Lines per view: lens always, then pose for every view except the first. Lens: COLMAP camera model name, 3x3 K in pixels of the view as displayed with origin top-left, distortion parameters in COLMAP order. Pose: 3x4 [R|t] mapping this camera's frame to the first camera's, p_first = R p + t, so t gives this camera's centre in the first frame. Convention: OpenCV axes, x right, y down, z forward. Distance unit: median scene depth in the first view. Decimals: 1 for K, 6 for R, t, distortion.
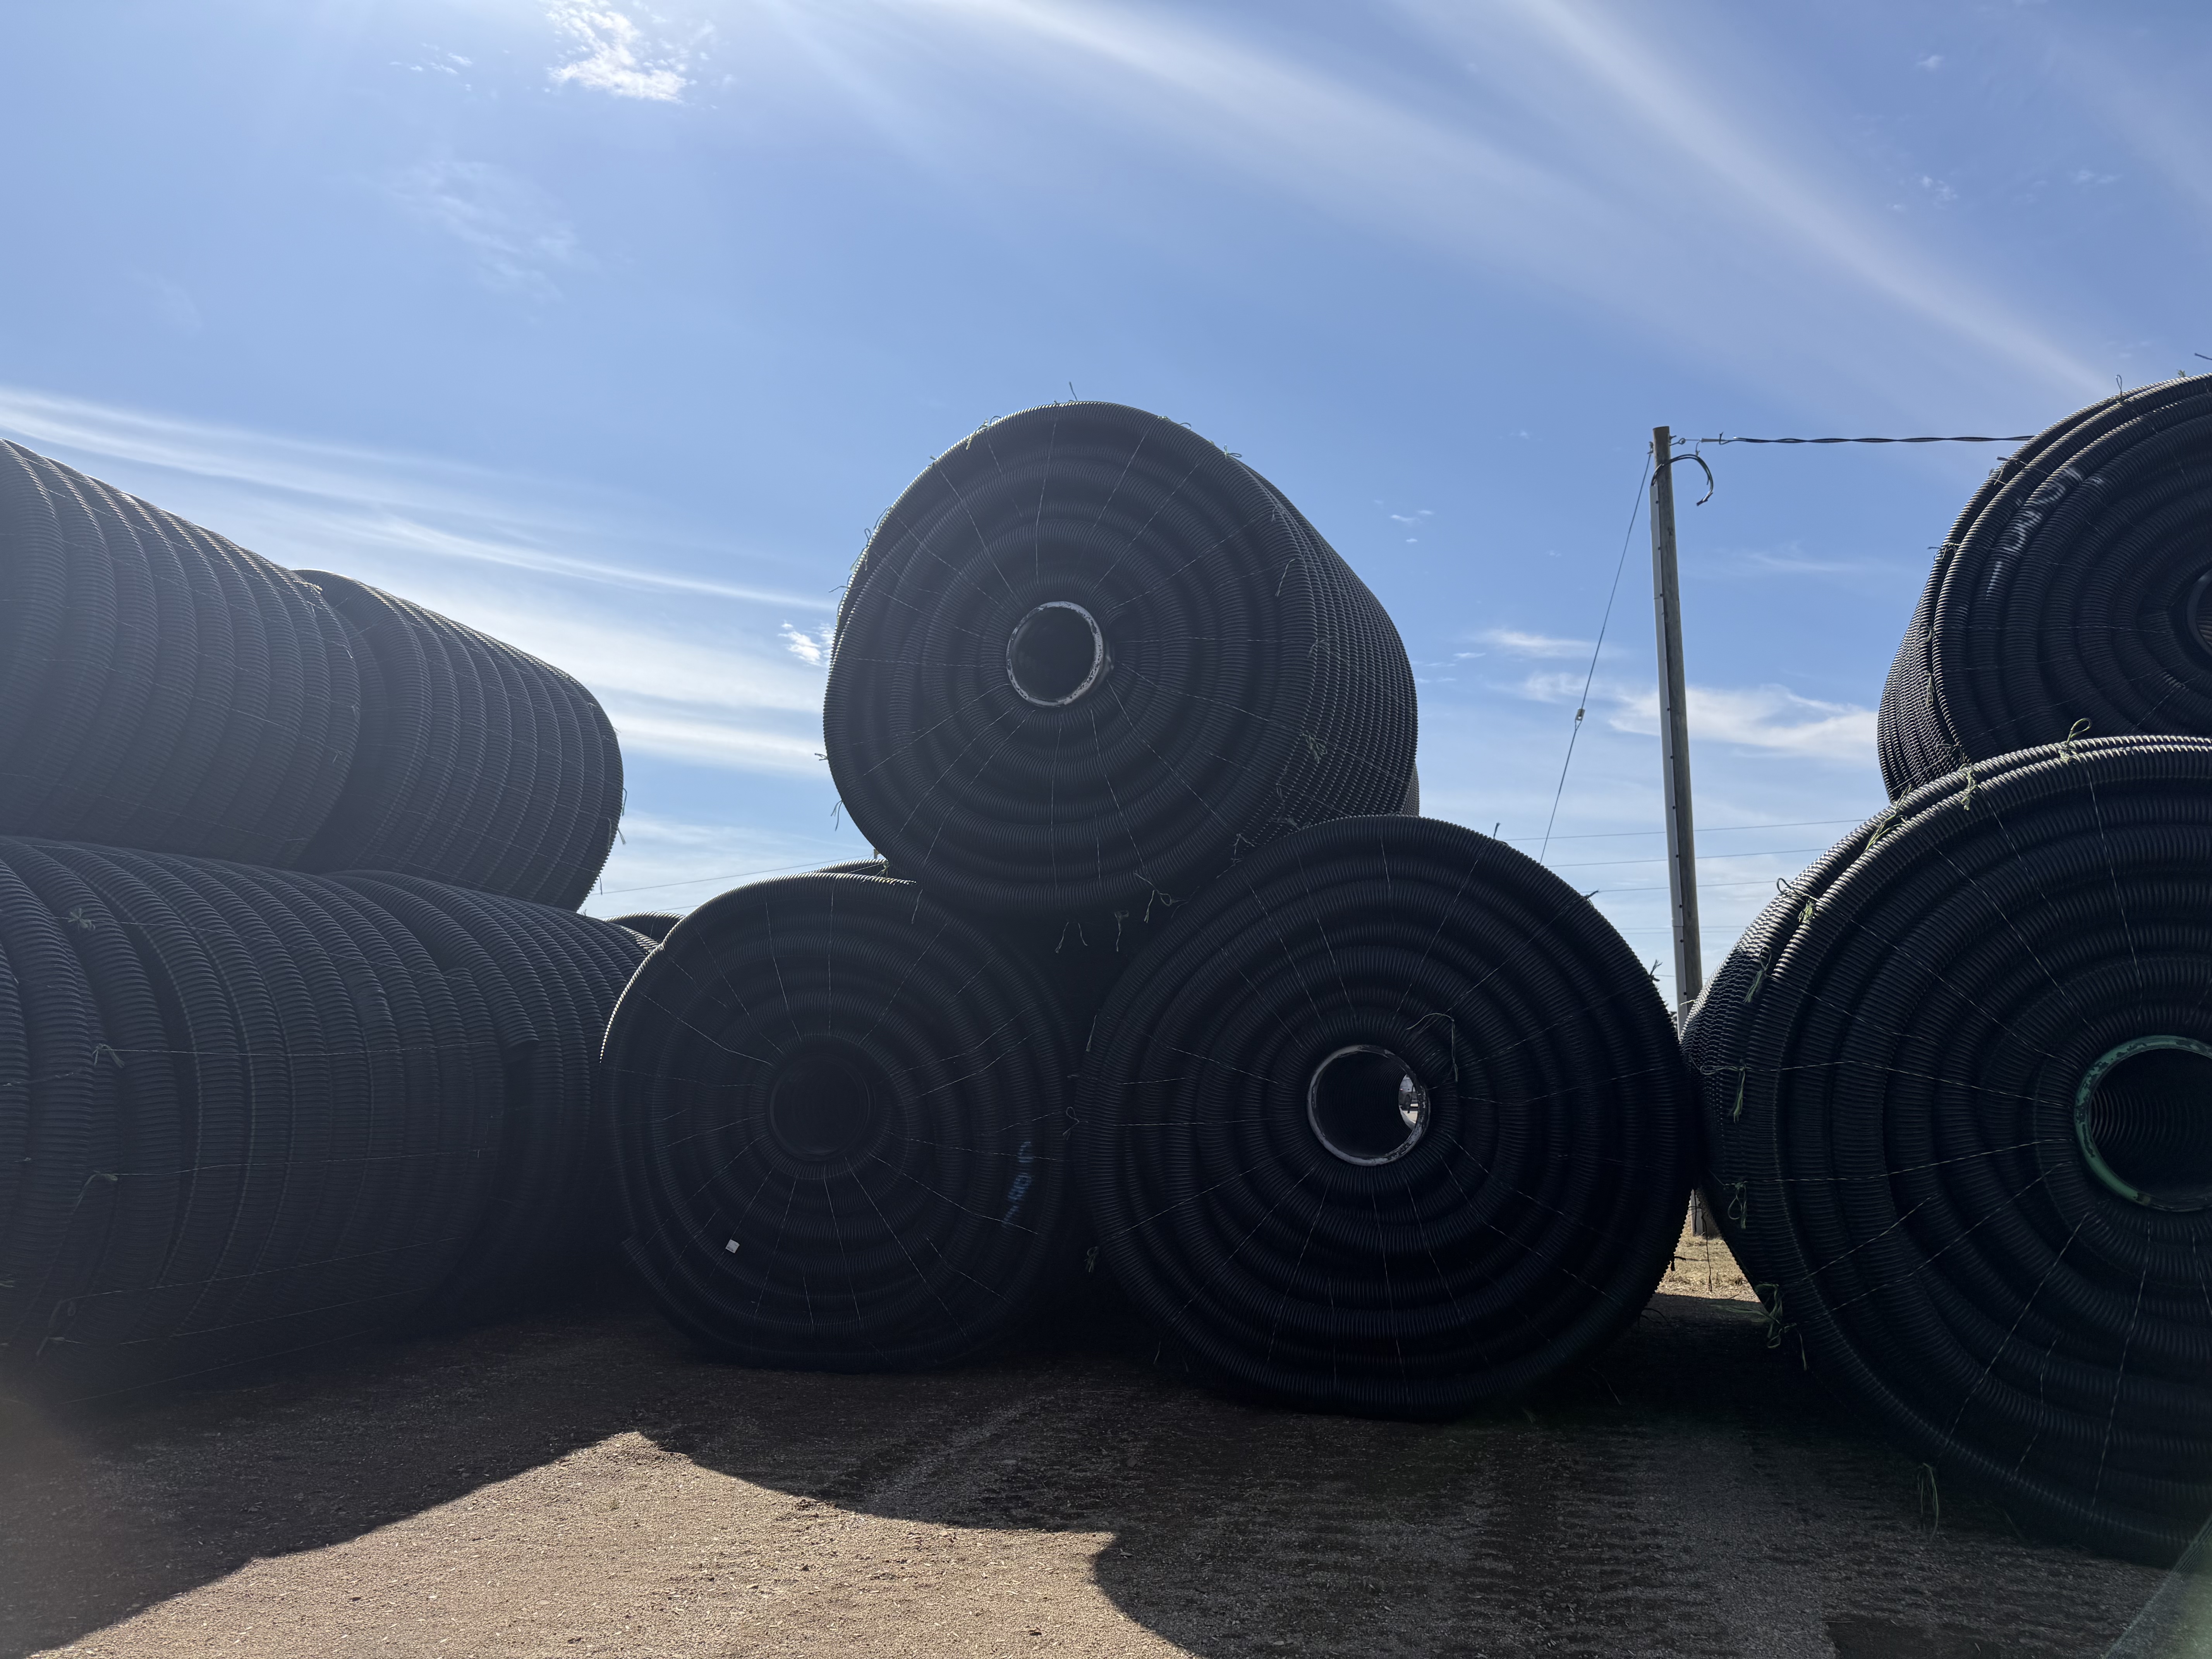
lens RADIAL K [[1480.9, 0, 1113.2], [0, 1480.9, 823.1], [0, 0, 1]] dist [0.013386, -0.036651]
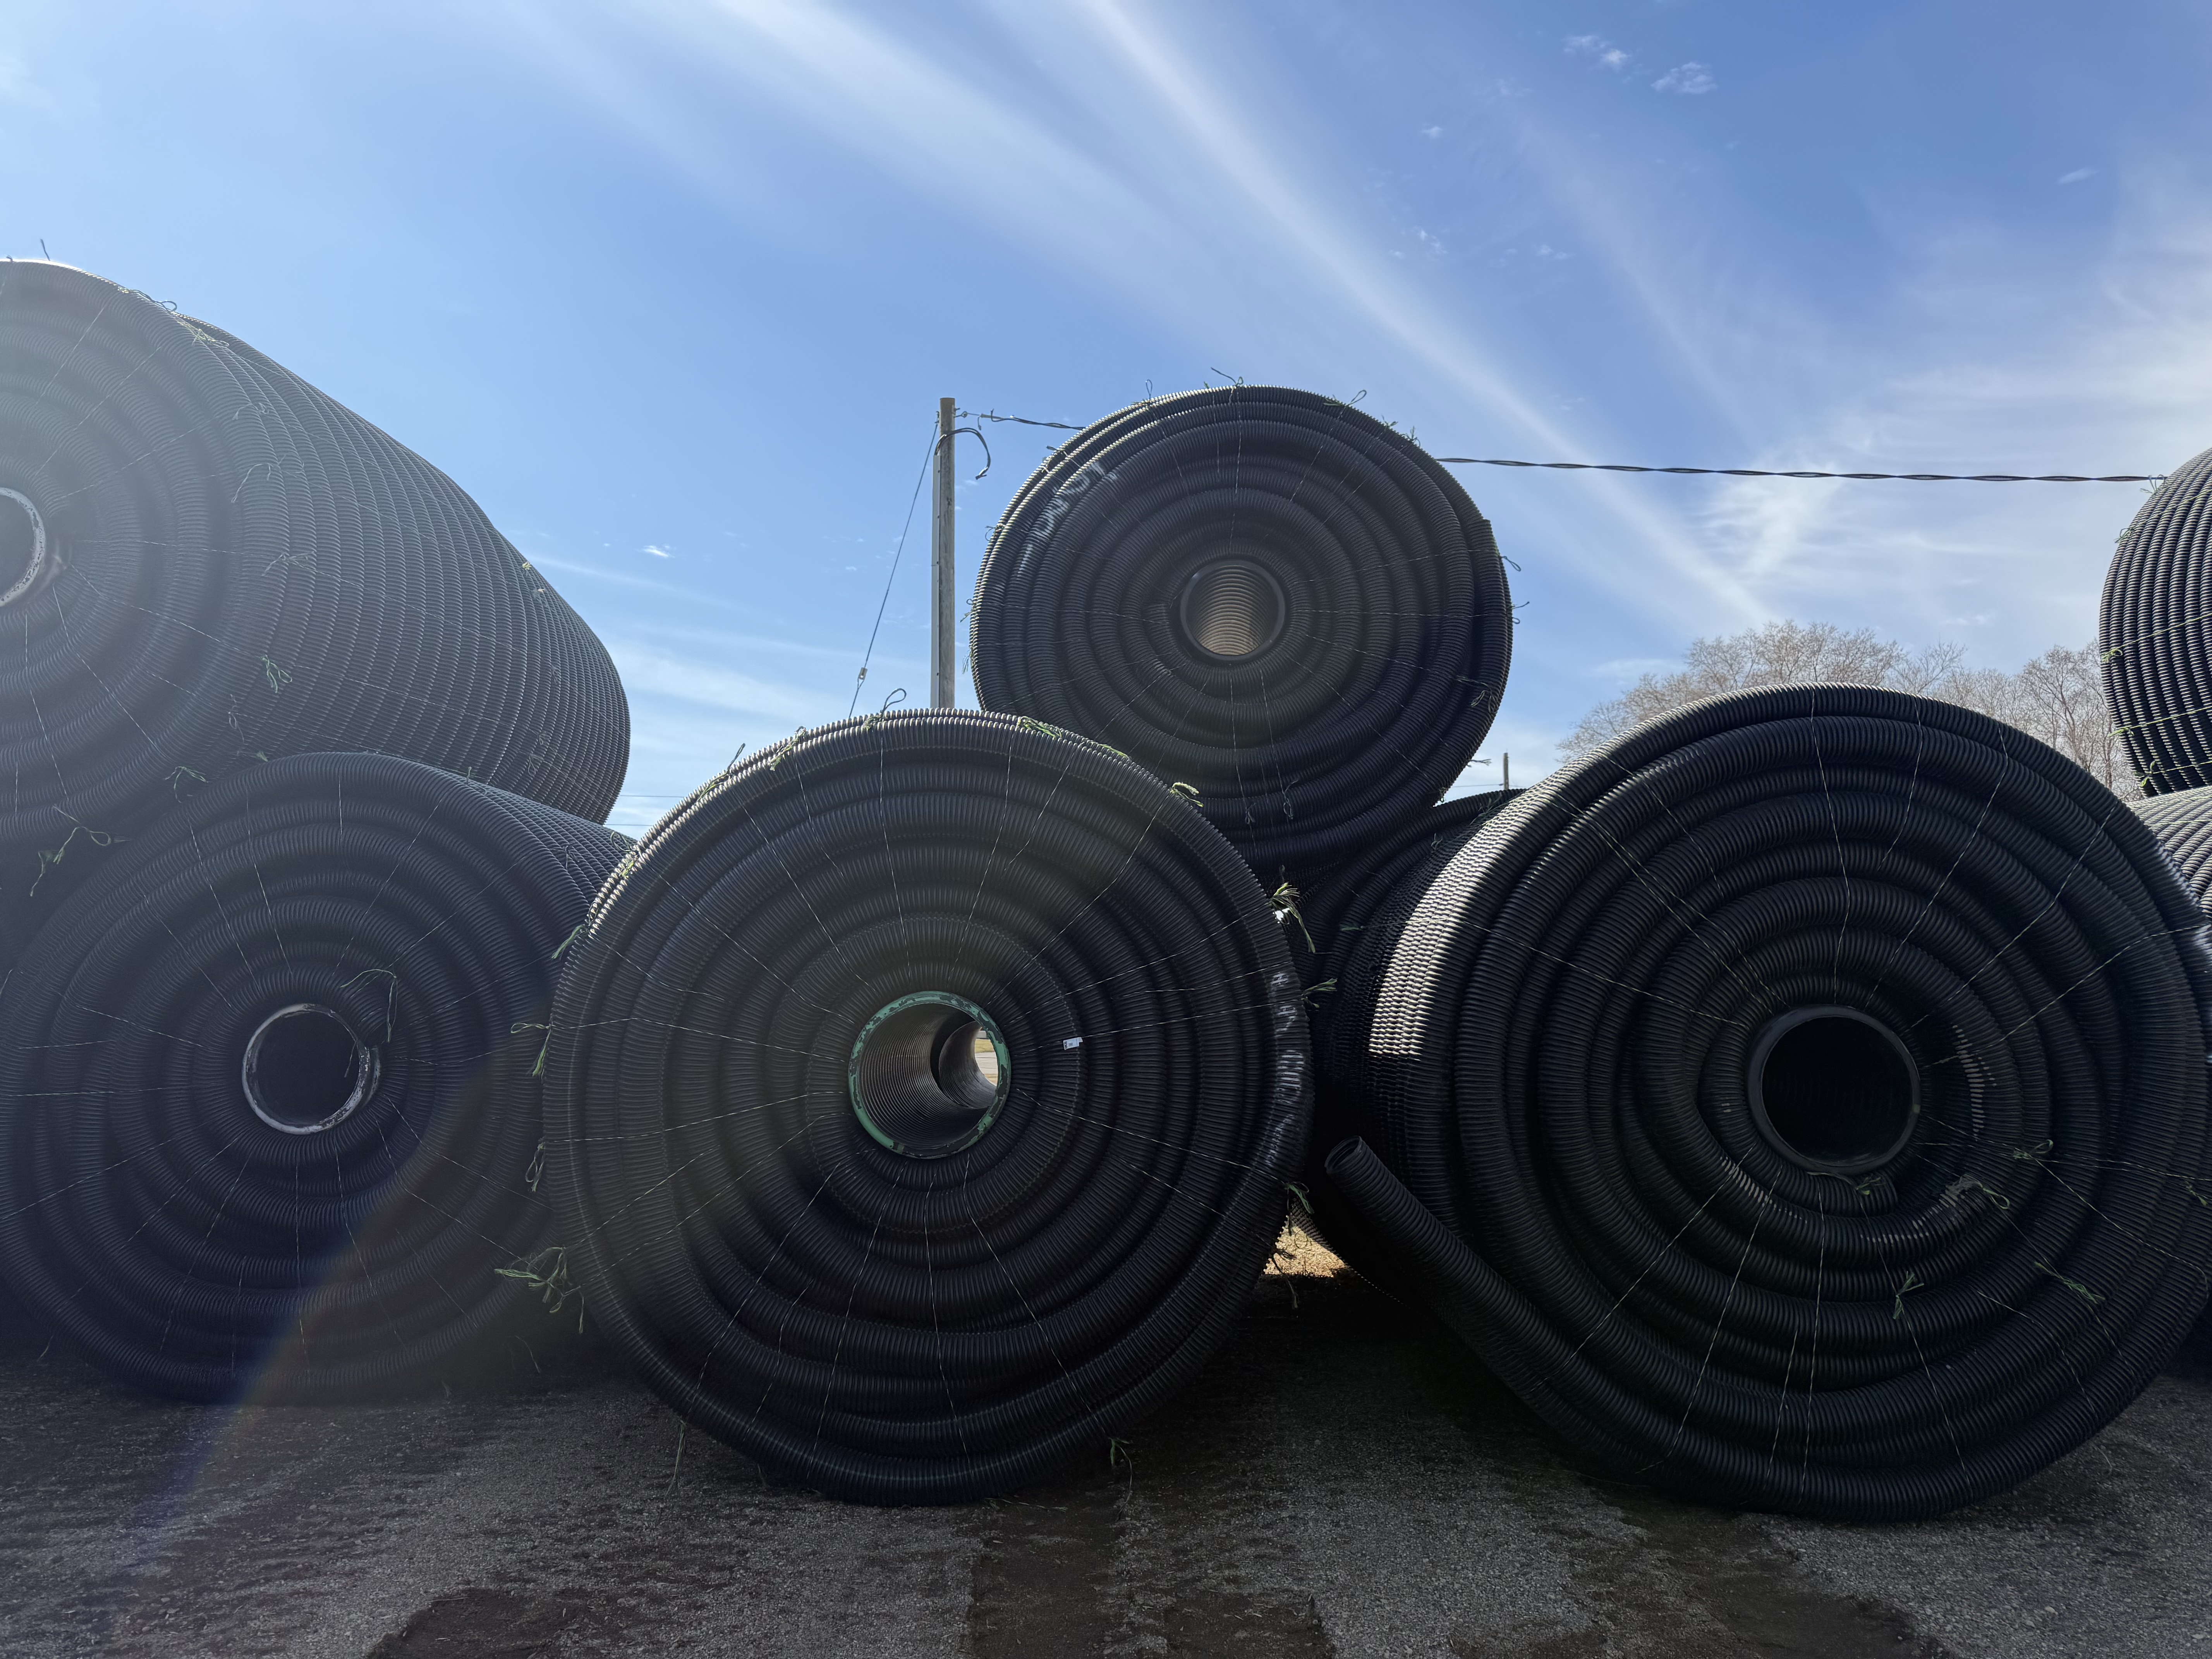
lens RADIAL K [[1480.9, 0, 1110.7], [0, 1480.9, 805.3], [0, 0, 1]] dist [0.013386, -0.036651]
pose [[0.941935, 0.038869, 0.333537, 0.320794], [-0.045024, 0.998928, 0.010740, -0.004343], [-0.332762, -0.025134, 0.942676, -0.024163]]
